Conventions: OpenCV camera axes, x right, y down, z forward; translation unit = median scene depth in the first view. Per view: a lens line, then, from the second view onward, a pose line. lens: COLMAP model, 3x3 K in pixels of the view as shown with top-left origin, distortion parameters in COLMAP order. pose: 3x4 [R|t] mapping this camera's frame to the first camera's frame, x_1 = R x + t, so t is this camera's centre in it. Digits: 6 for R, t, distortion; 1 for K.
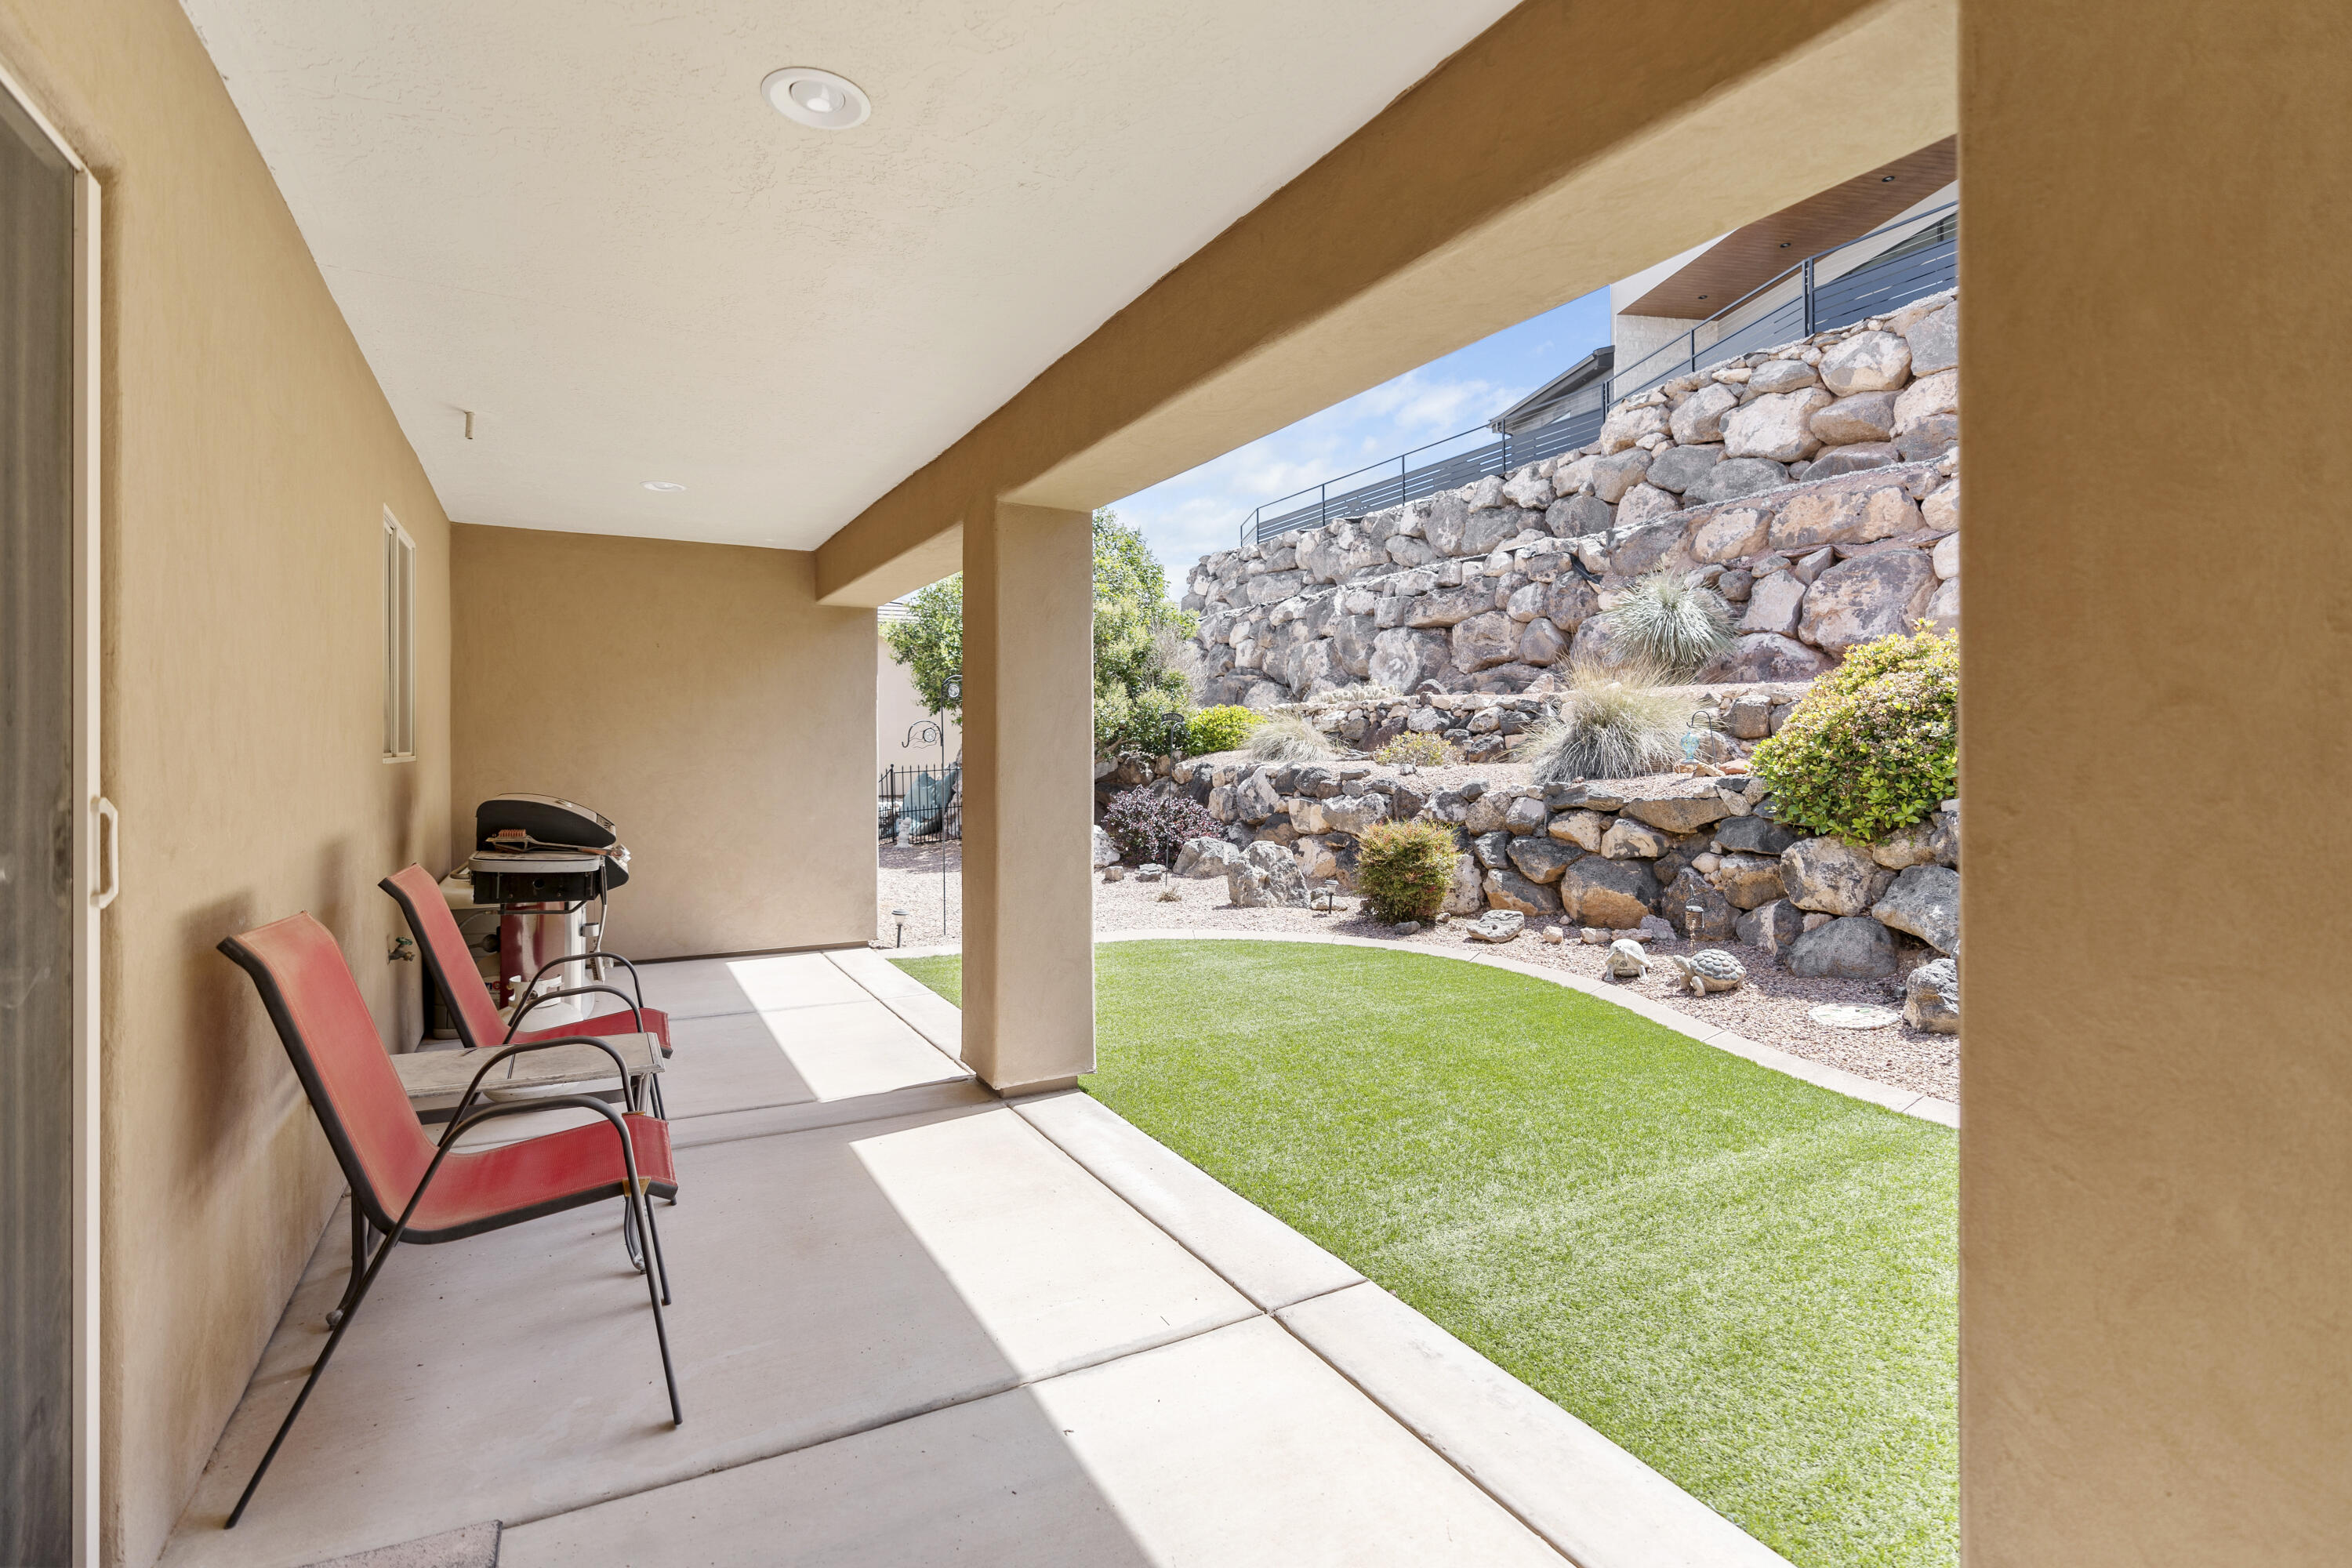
lens RADIAL K [[1108.9, 0, 1175.7], [0, 1108.9, 750.4], [0, 0, 1]] dist [-0.000475, 0.000055]
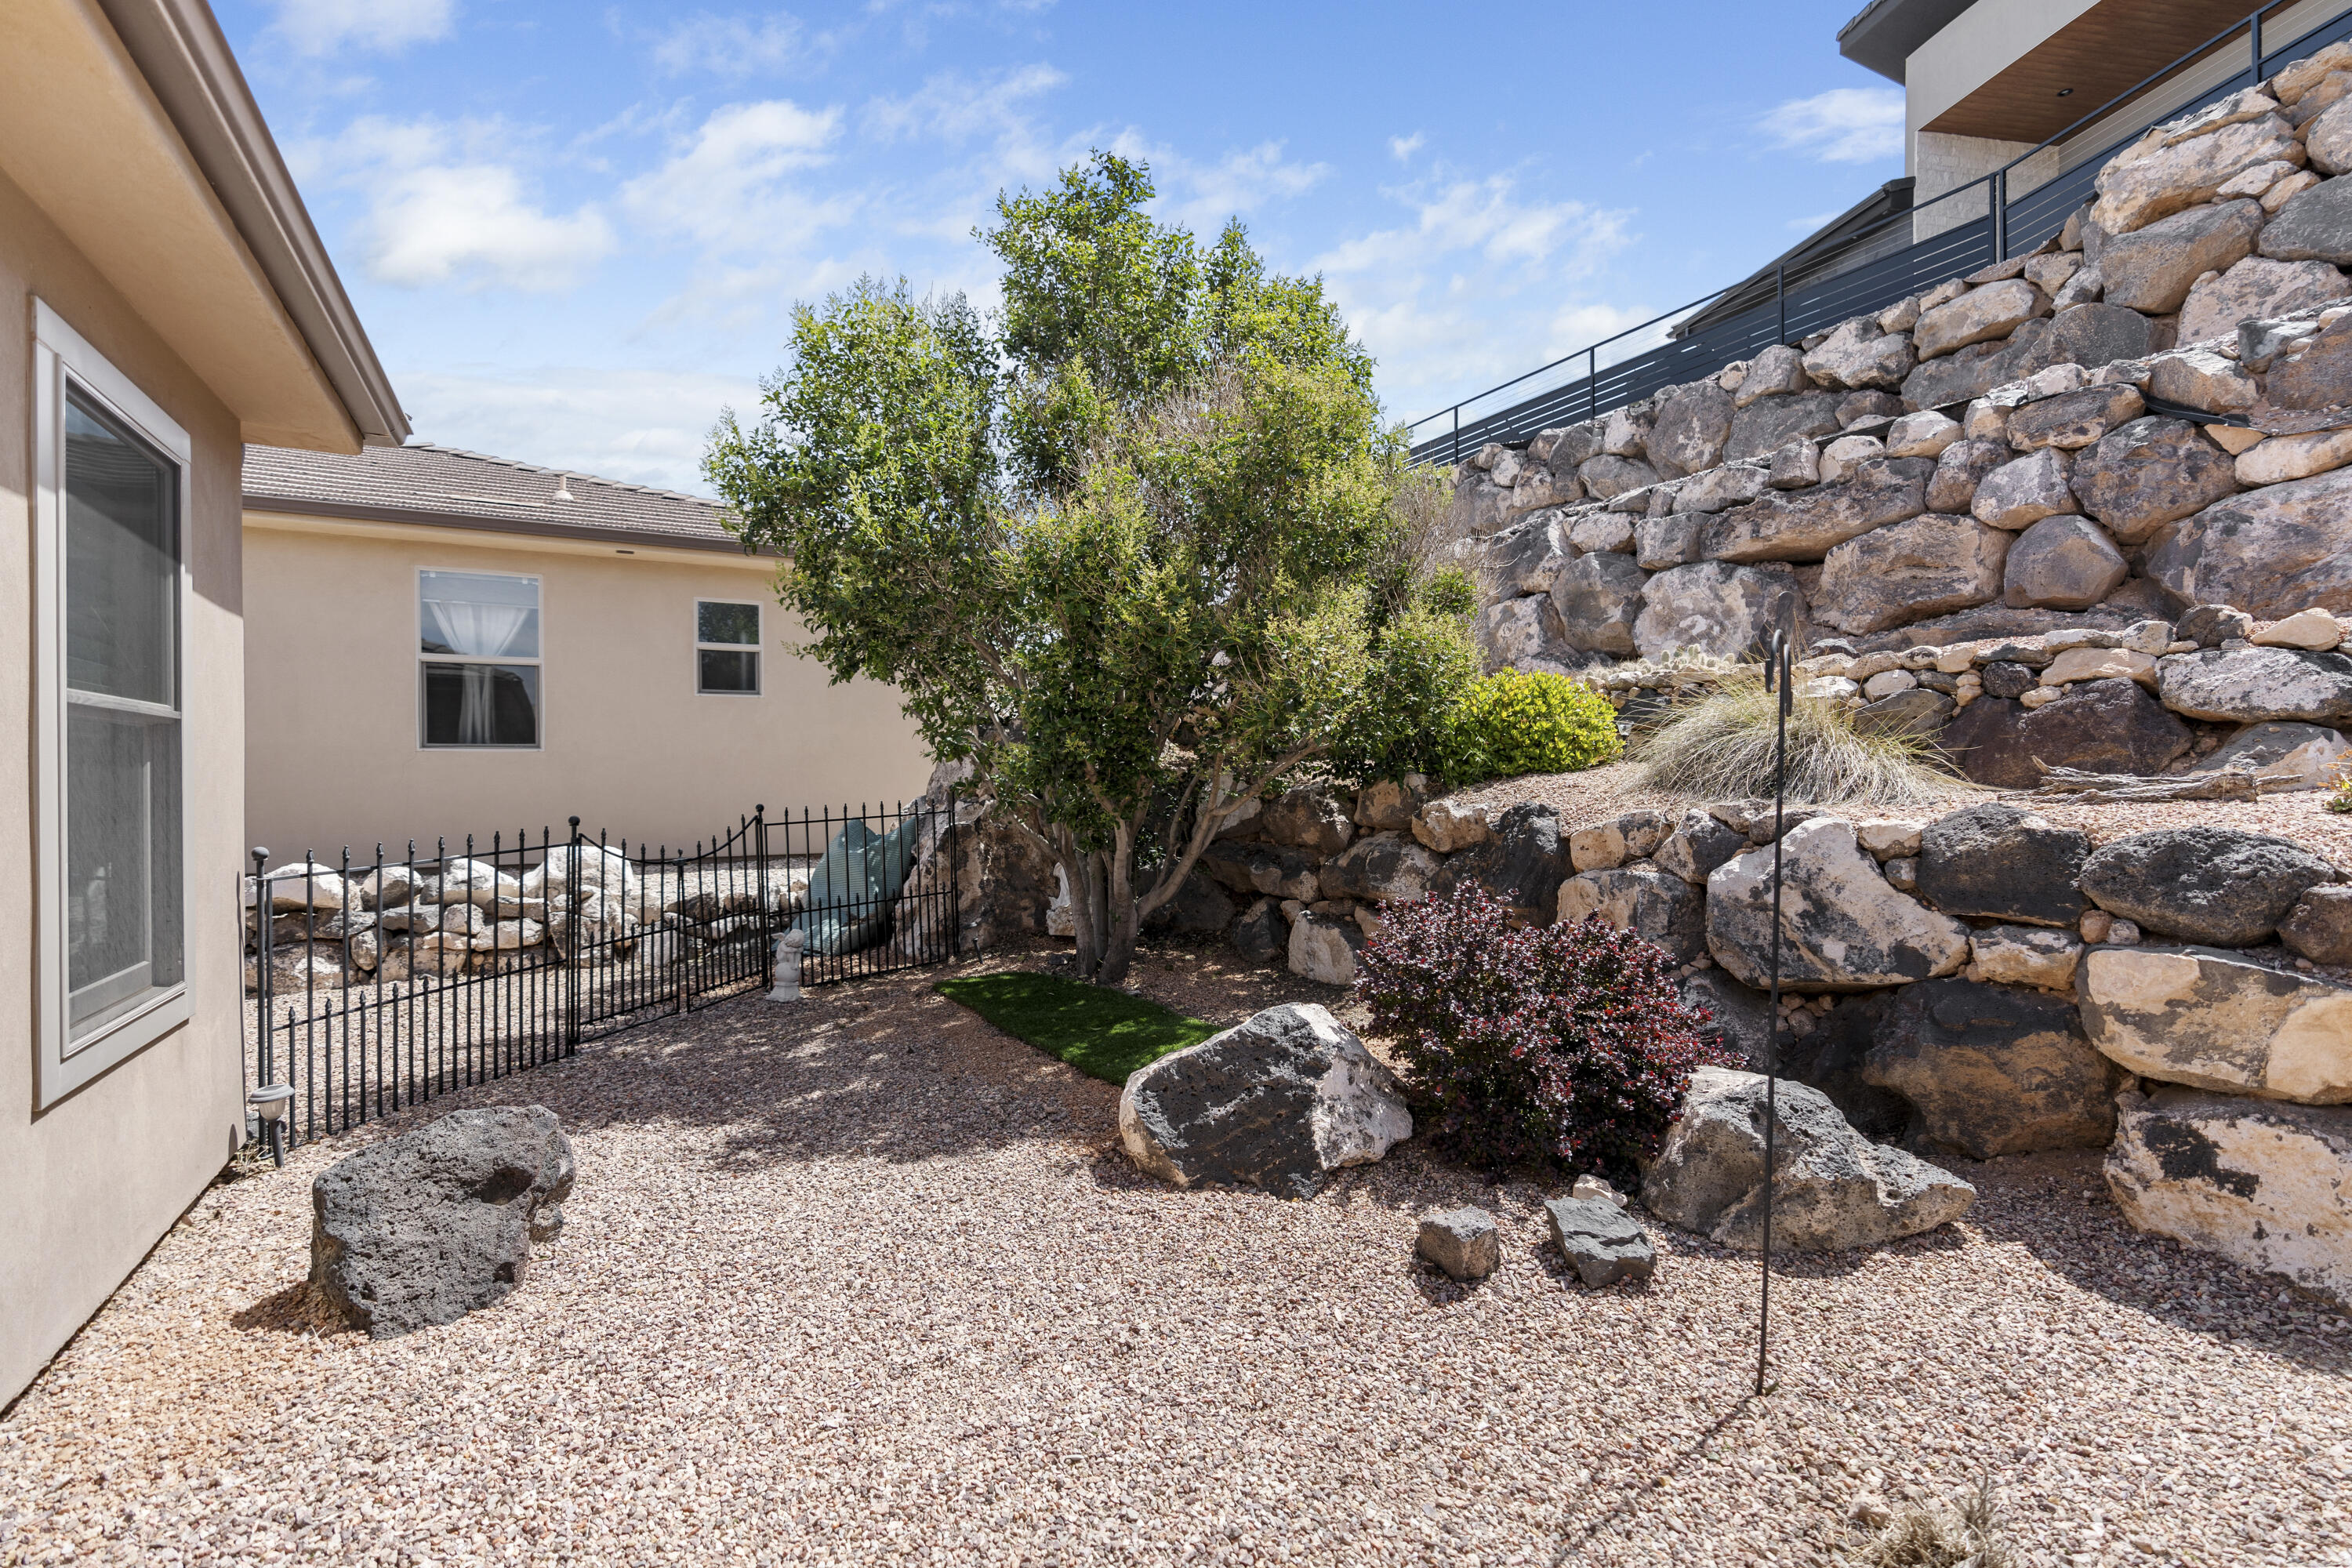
lens RADIAL K [[1094.9, 0, 1176.0], [0, 1094.9, 784.0], [0, 0, 1]] dist [0.000941, 0.000573]
pose [[0.999993, 0.000220, -0.003615, -0.072318], [-0.000201, 0.999986, 0.005312, 0.001834], [0.003616, -0.005311, 0.999979, 0.447660]]
